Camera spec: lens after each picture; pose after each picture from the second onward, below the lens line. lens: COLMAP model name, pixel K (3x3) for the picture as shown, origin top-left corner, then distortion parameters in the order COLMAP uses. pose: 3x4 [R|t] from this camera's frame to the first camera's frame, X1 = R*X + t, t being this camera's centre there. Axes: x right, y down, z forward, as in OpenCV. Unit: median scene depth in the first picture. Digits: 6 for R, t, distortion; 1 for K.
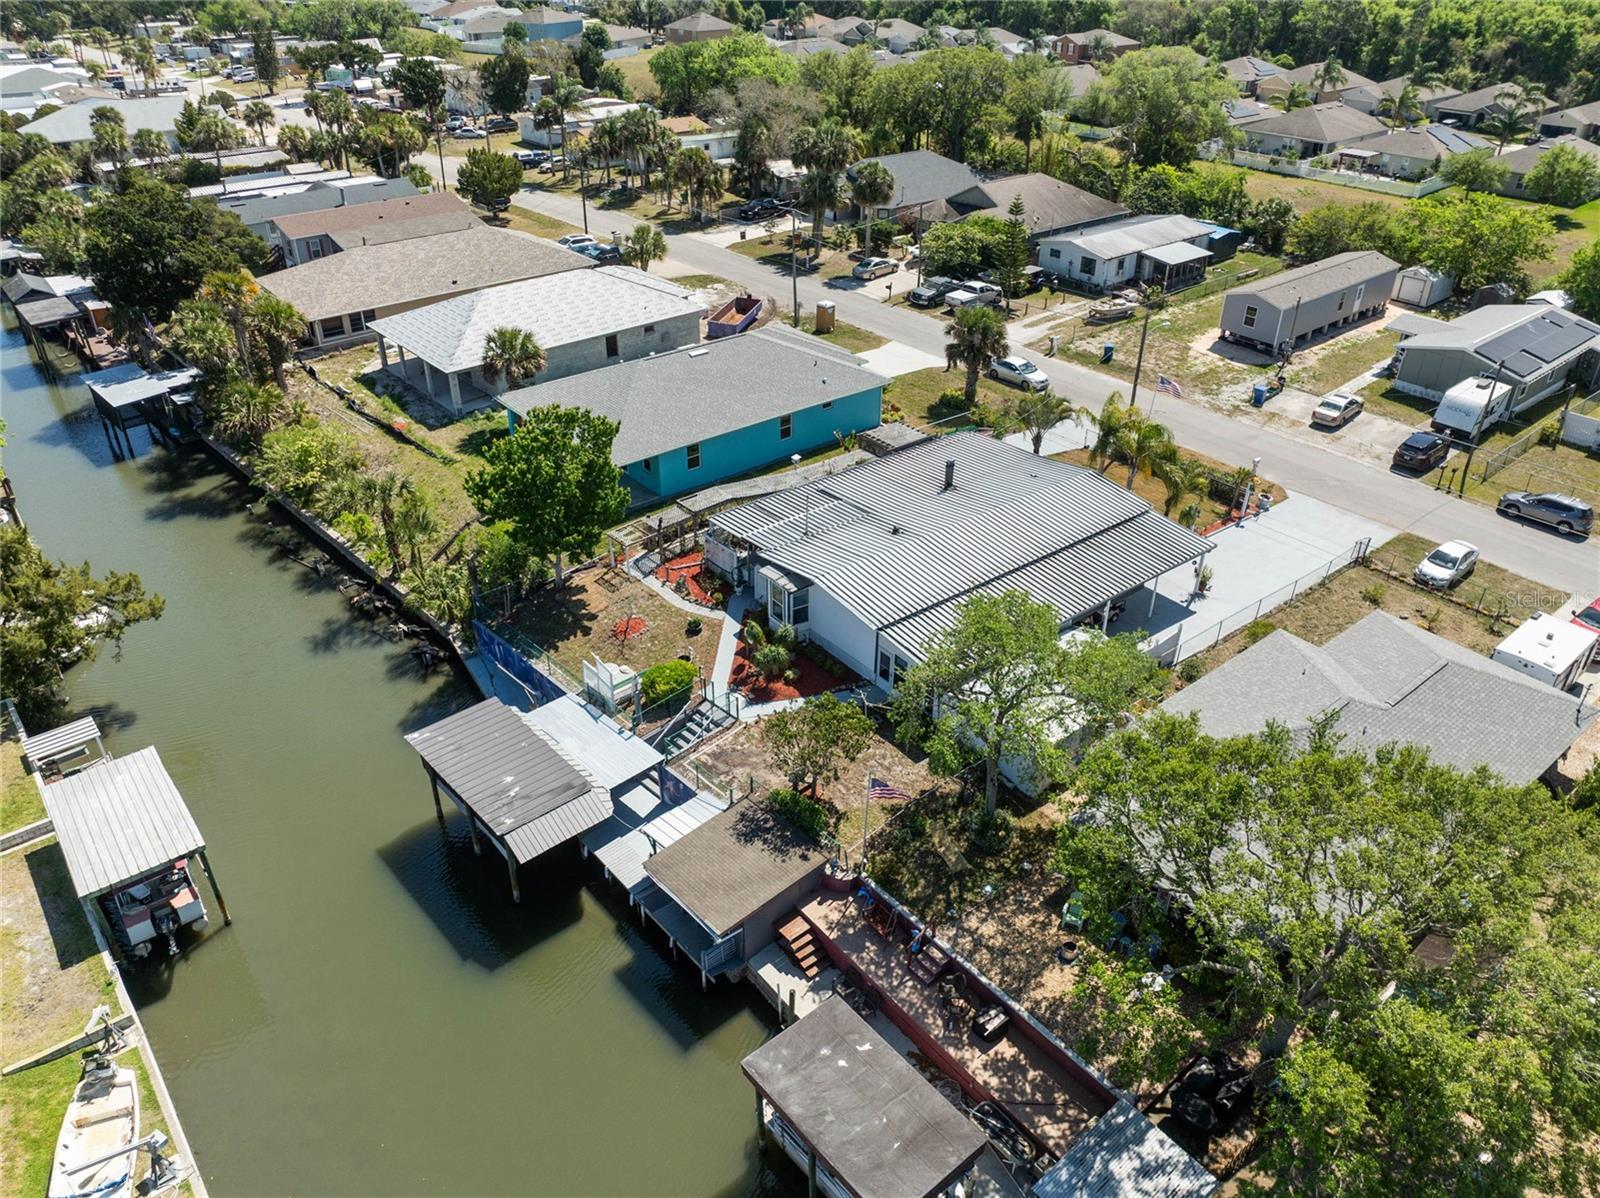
lens RADIAL K [[1121.2, 0, 799.5], [0, 1121.2, 591.6], [0, 0, 1]] dist [-0.023822, -0.008580]
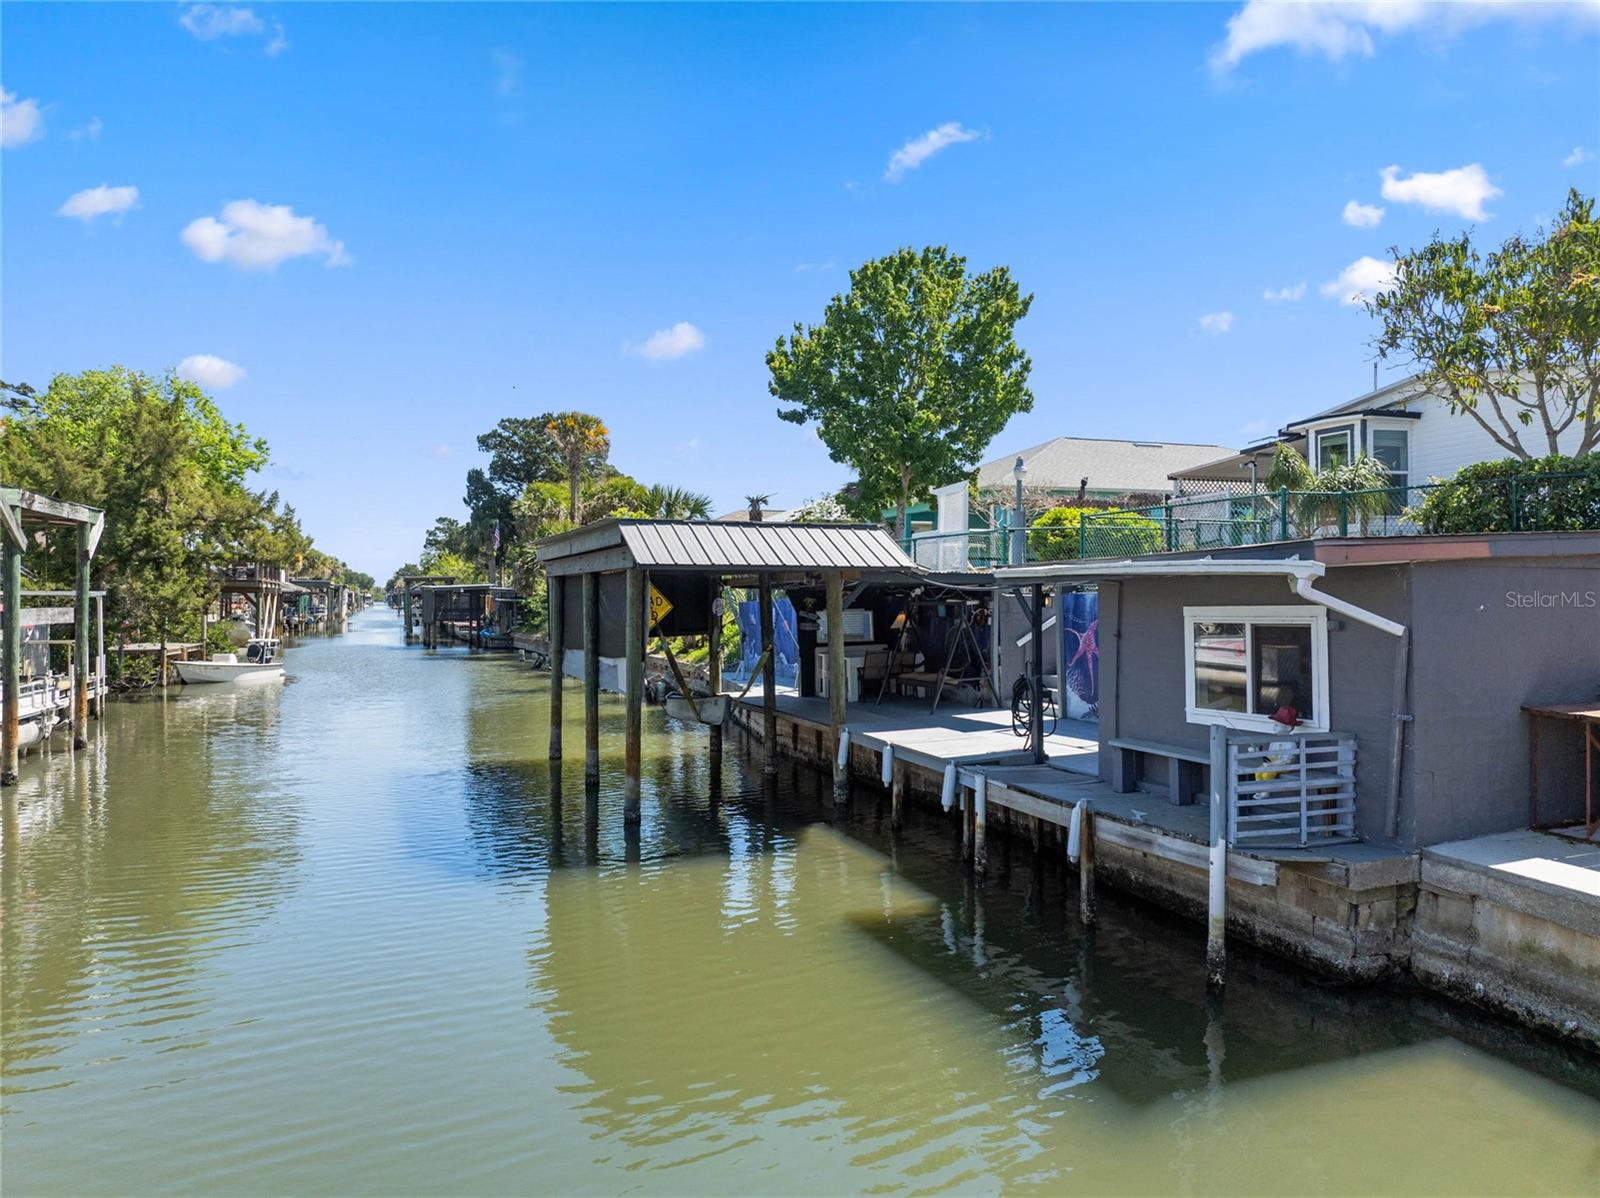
lens RADIAL K [[1121.2, 0, 799.5], [0, 1121.2, 591.6], [0, 0, 1]] dist [-0.023822, -0.008580]
pose [[0.938326, 0.009373, -0.345624, -0.067225], [-0.190519, 0.848195, -0.494234, 0.349060], [0.288524, 0.529601, 0.797670, 0.618482]]
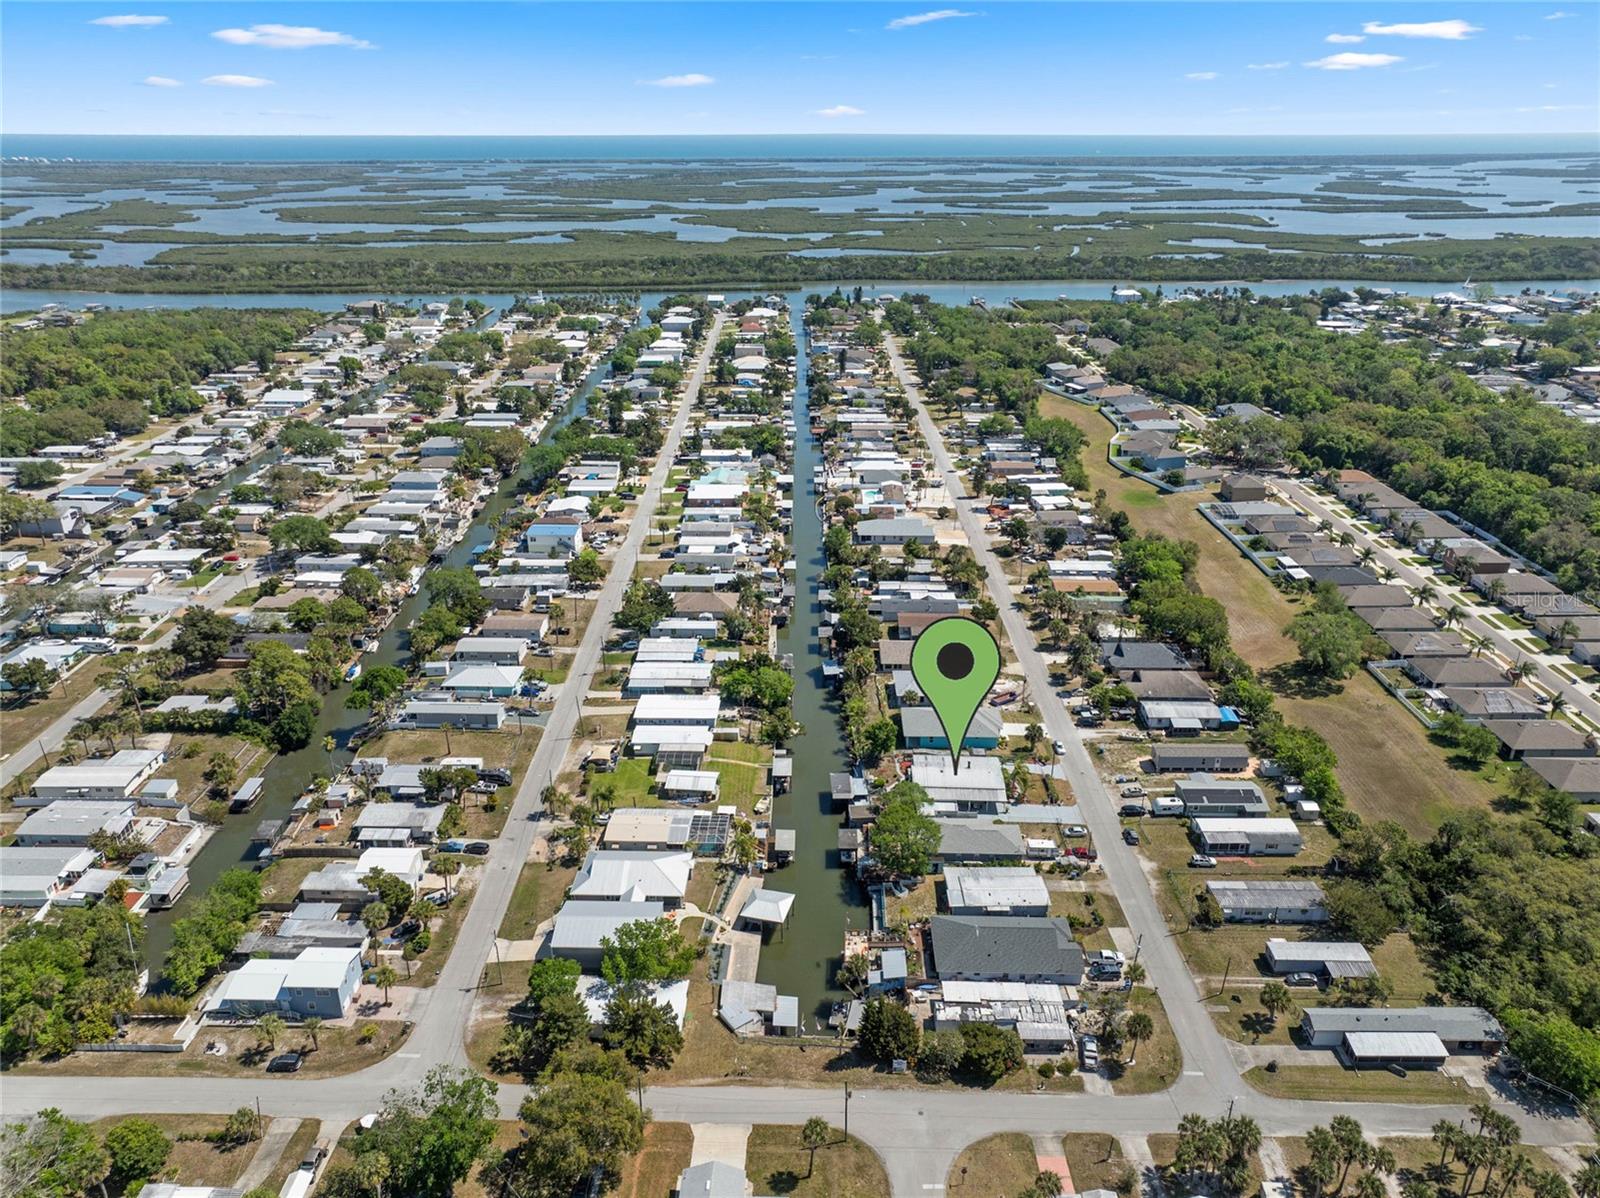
lens RADIAL K [[1121.2, 0, 799.5], [0, 1121.2, 591.6], [0, 0, 1]] dist [-0.023822, -0.008580]
pose [[0.757388, 0.248411, -0.603867, 2.428865], [-0.340003, 0.939576, -0.039932, -0.399871], [0.557460, 0.235561, 0.796084, -3.366190]]
